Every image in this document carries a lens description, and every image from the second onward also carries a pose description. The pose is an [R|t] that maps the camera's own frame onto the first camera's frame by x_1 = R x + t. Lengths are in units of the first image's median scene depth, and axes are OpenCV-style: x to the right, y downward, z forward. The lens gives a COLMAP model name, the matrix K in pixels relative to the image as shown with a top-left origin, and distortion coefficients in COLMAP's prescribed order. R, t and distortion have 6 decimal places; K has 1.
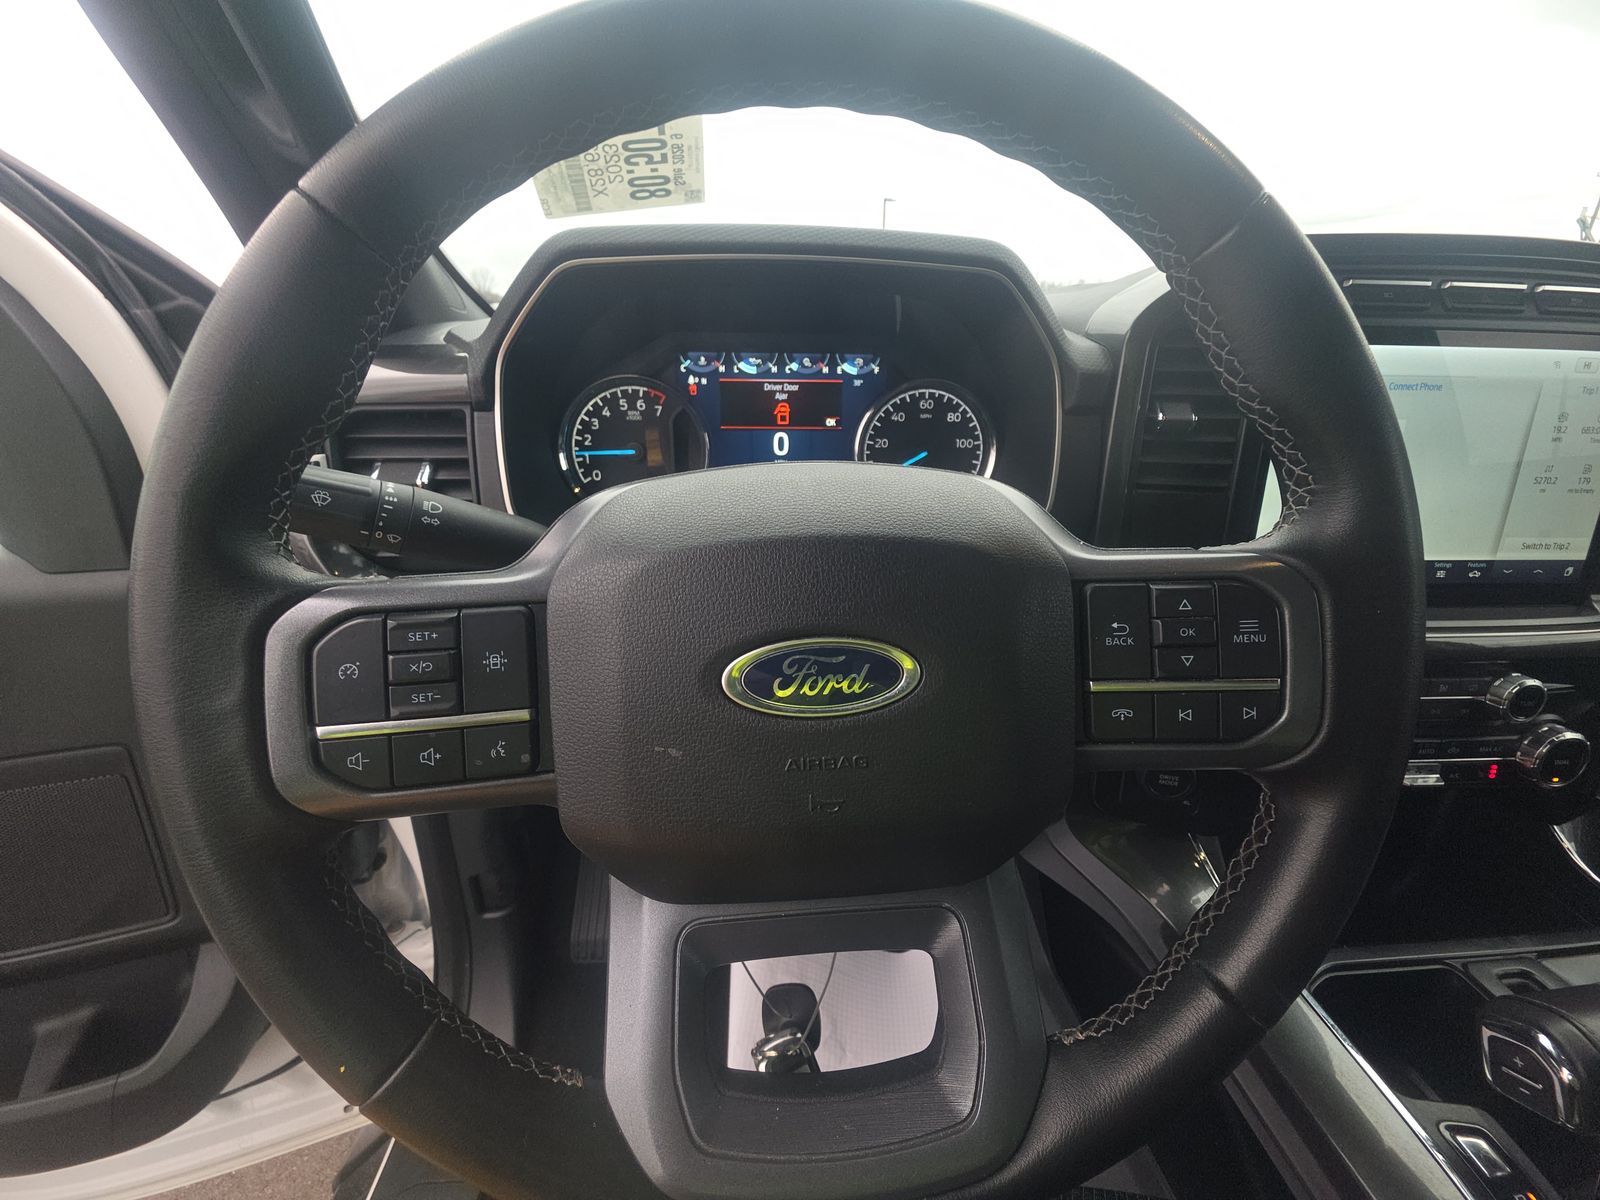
lens RADIAL K [[644.9, 0, 800.0], [0, 644.9, 600.0], [0, 0, 1]] dist [0.012848, -0.009674]
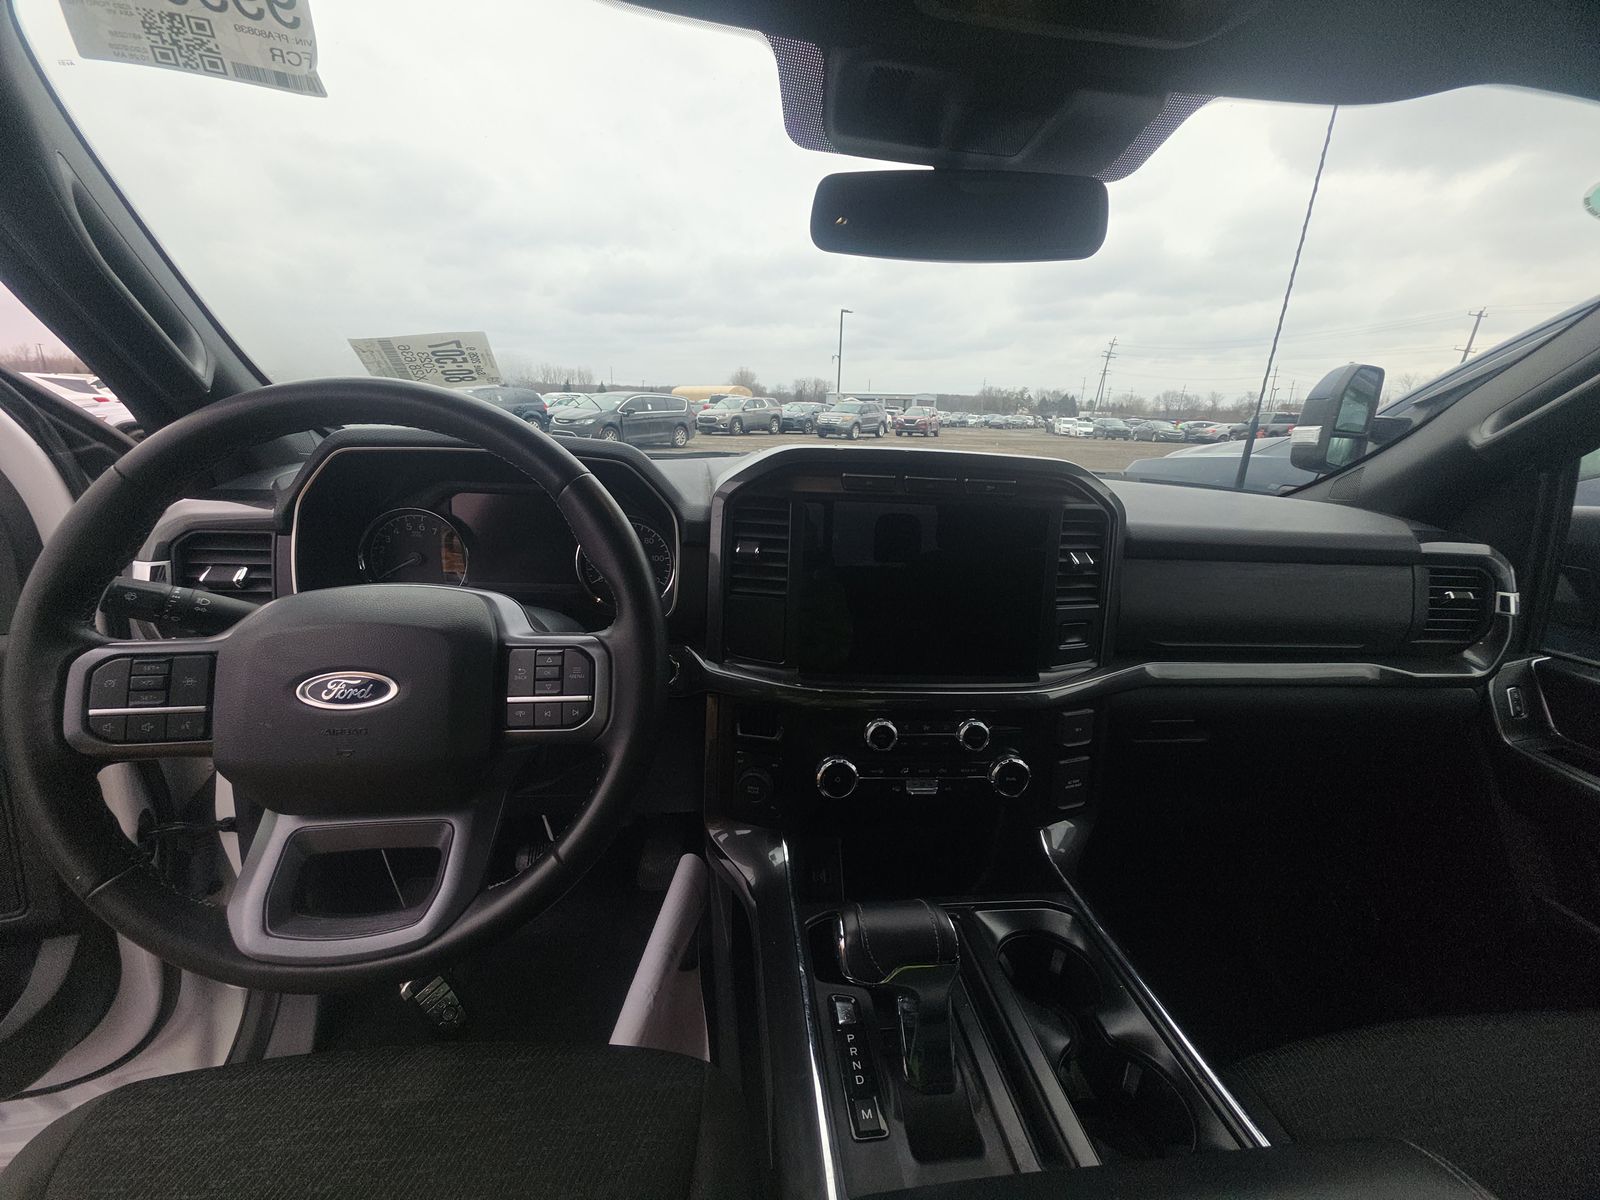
lens RADIAL K [[636.3, 0, 800.0], [0, 636.3, 600.0], [0, 0, 1]] dist [0.015003, -0.008972]
pose [[0.997883, 0.023874, 0.060489, 0.528171], [-0.016338, 0.992377, -0.122148, 0.021774], [-0.062944, 0.120901, 0.990667, -0.462563]]
